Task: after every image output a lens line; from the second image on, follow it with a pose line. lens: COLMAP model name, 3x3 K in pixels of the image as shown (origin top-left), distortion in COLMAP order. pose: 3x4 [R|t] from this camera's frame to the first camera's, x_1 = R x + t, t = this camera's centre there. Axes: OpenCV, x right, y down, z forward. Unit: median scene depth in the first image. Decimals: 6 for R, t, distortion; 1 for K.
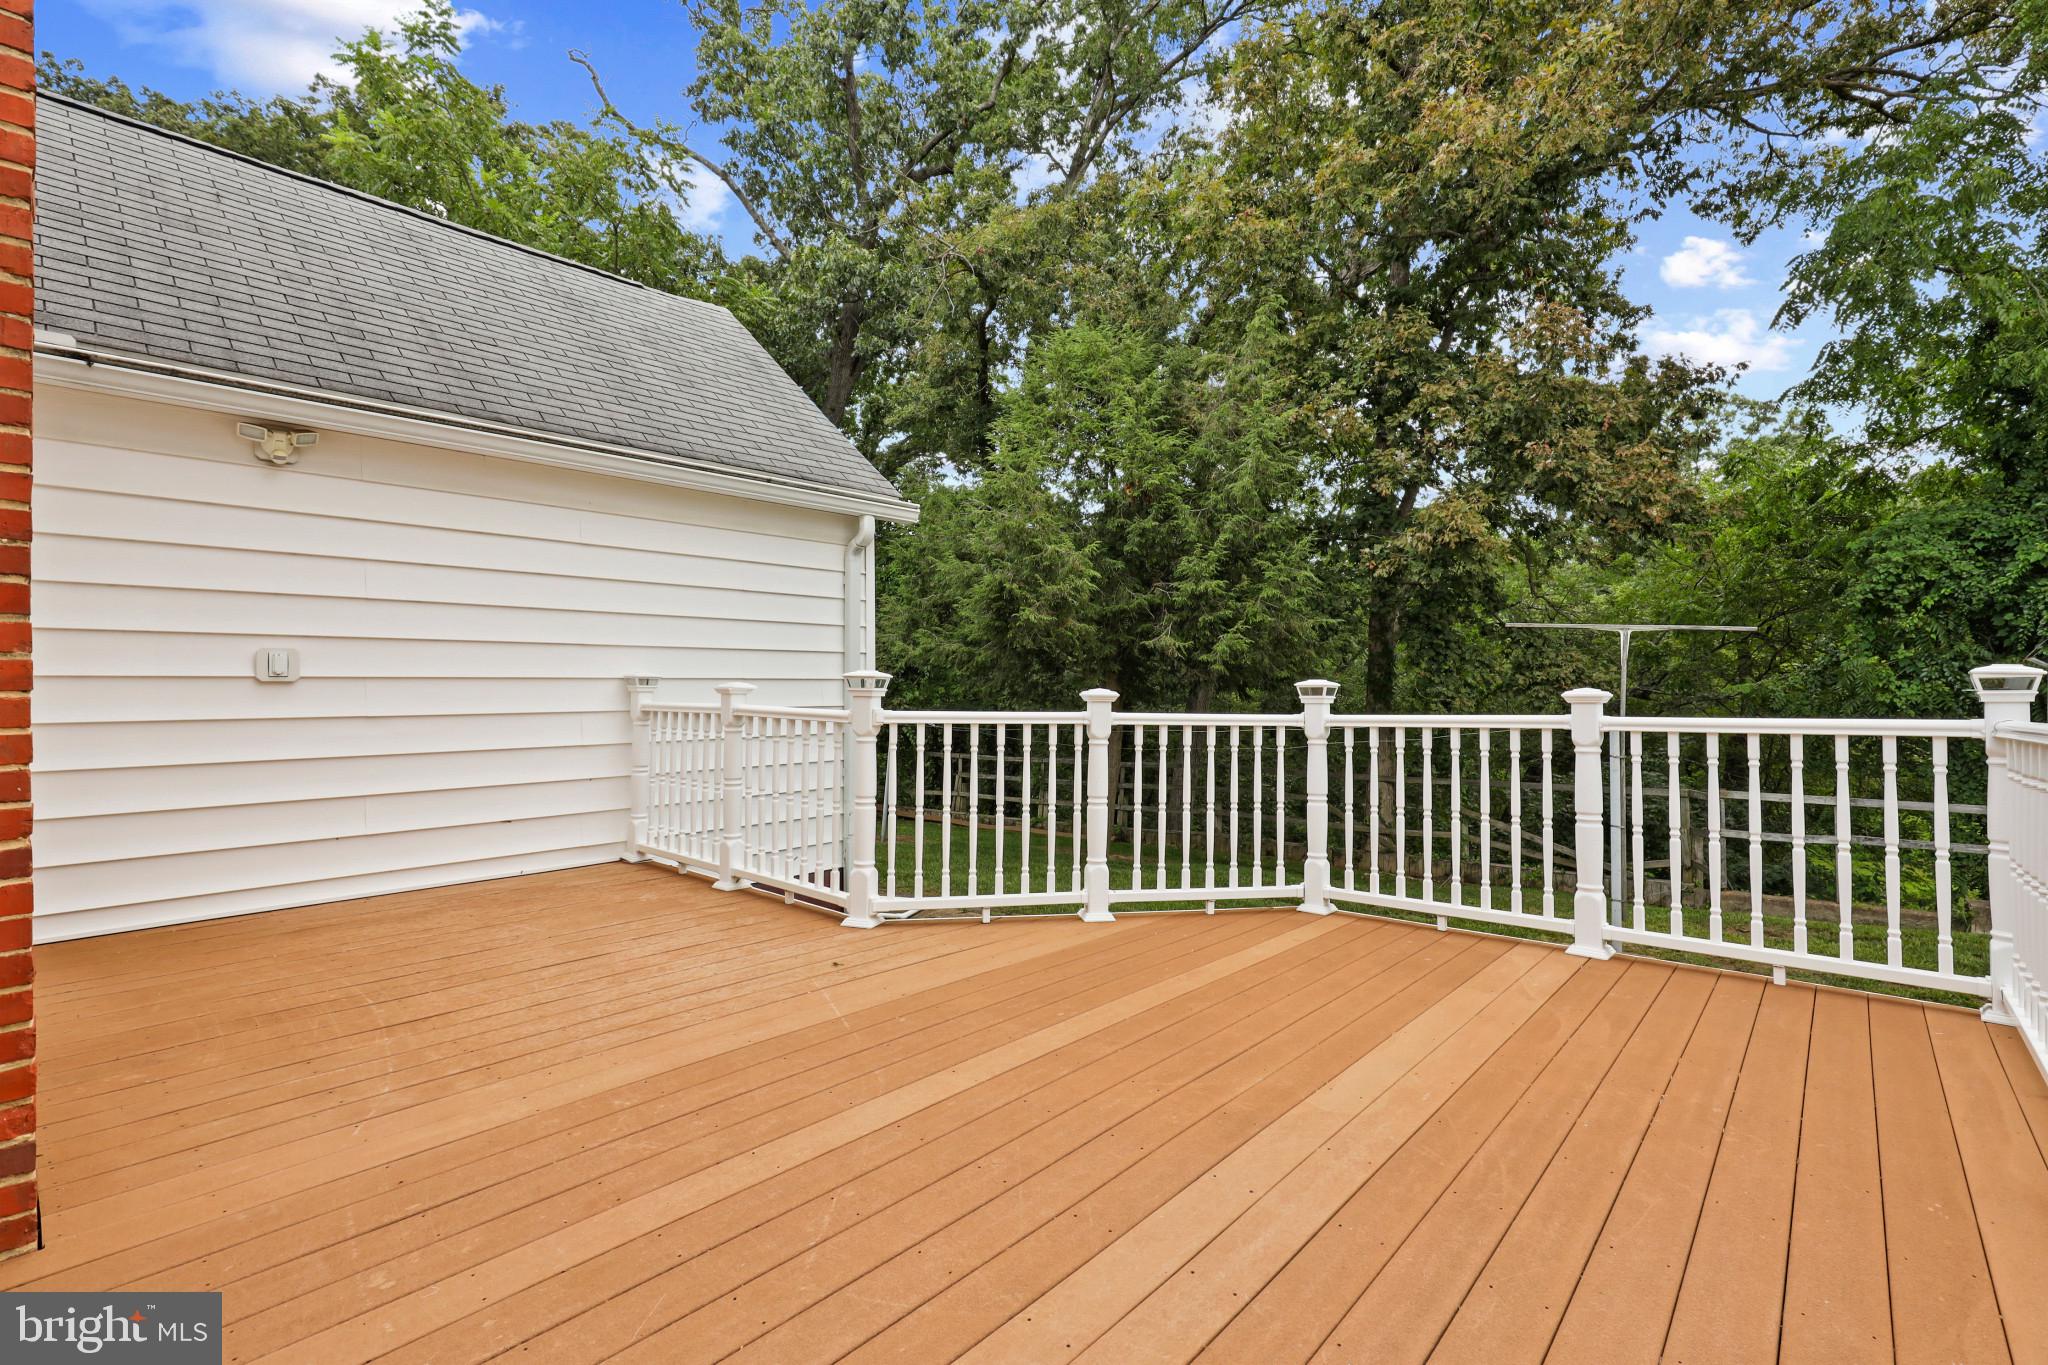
lens RADIAL K [[930.4, 0, 1023.5], [0, 930.4, 676.6], [0, 0, 1]] dist [0.004559, -0.000335]
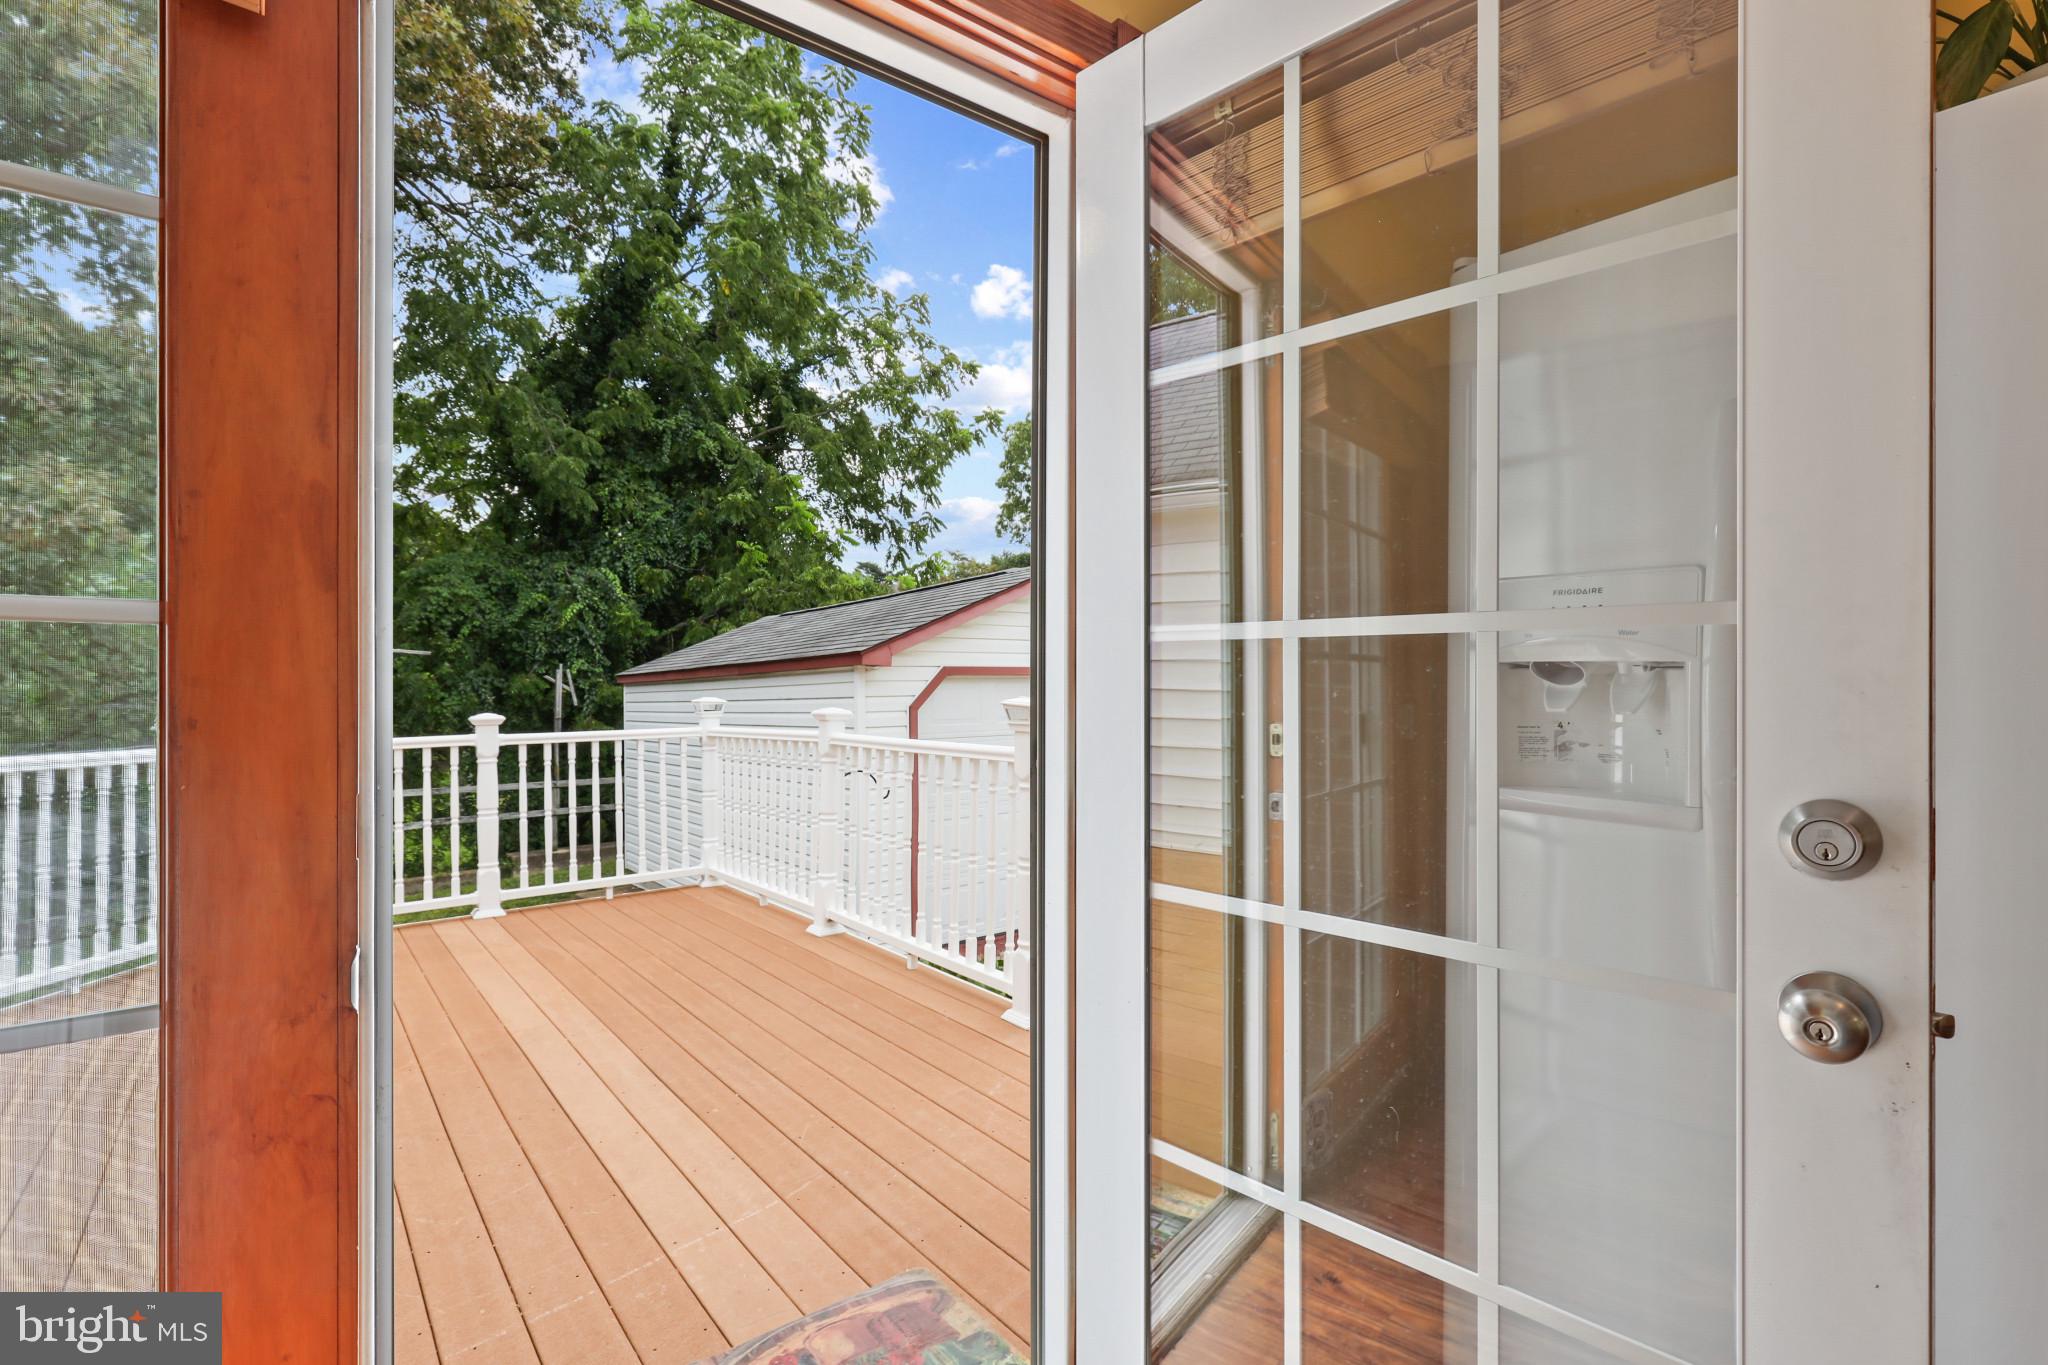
lens RADIAL K [[936.3, 0, 1066.9], [0, 936.3, 689.8], [0, 0, 1]] dist [-0.011790, 0.000375]
pose [[0.158442, 0.001764, 0.987367, -0.587733], [-0.009570, 0.999954, -0.000251, -0.027766], [-0.987322, -0.009409, 0.158452, -0.000558]]
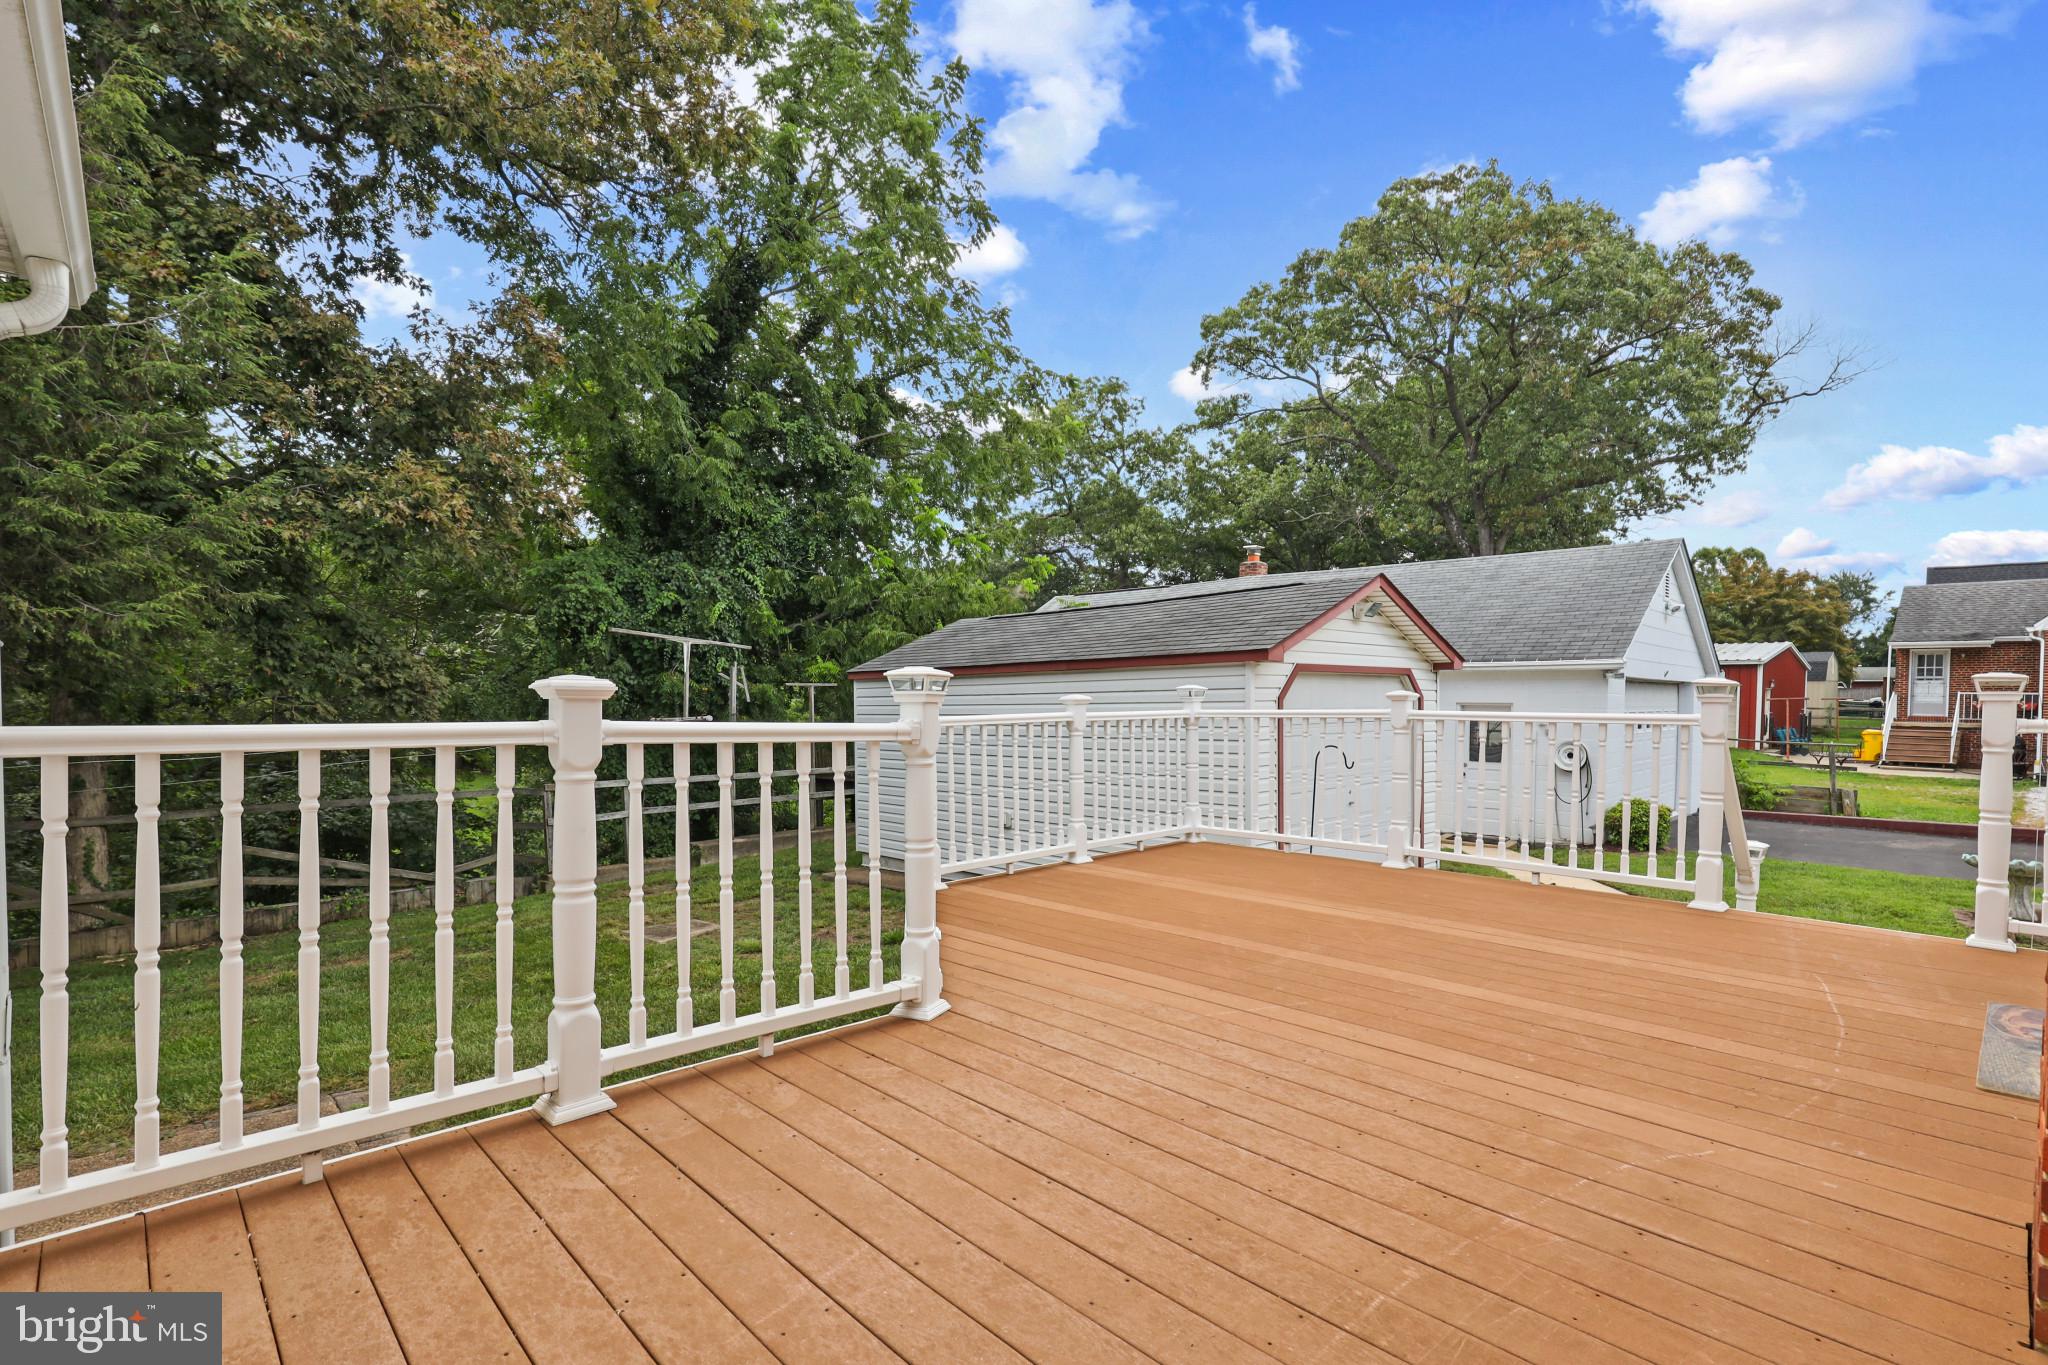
lens RADIAL K [[930.4, 0, 1067.6], [0, 930.4, 719.9], [0, 0, 1]] dist [0.004559, -0.000335]
pose [[0.066383, -0.023908, 0.997508, -1.024947], [-0.016096, 0.999557, 0.025028, 0.014400], [-0.997664, -0.017718, 0.065969, 0.960396]]
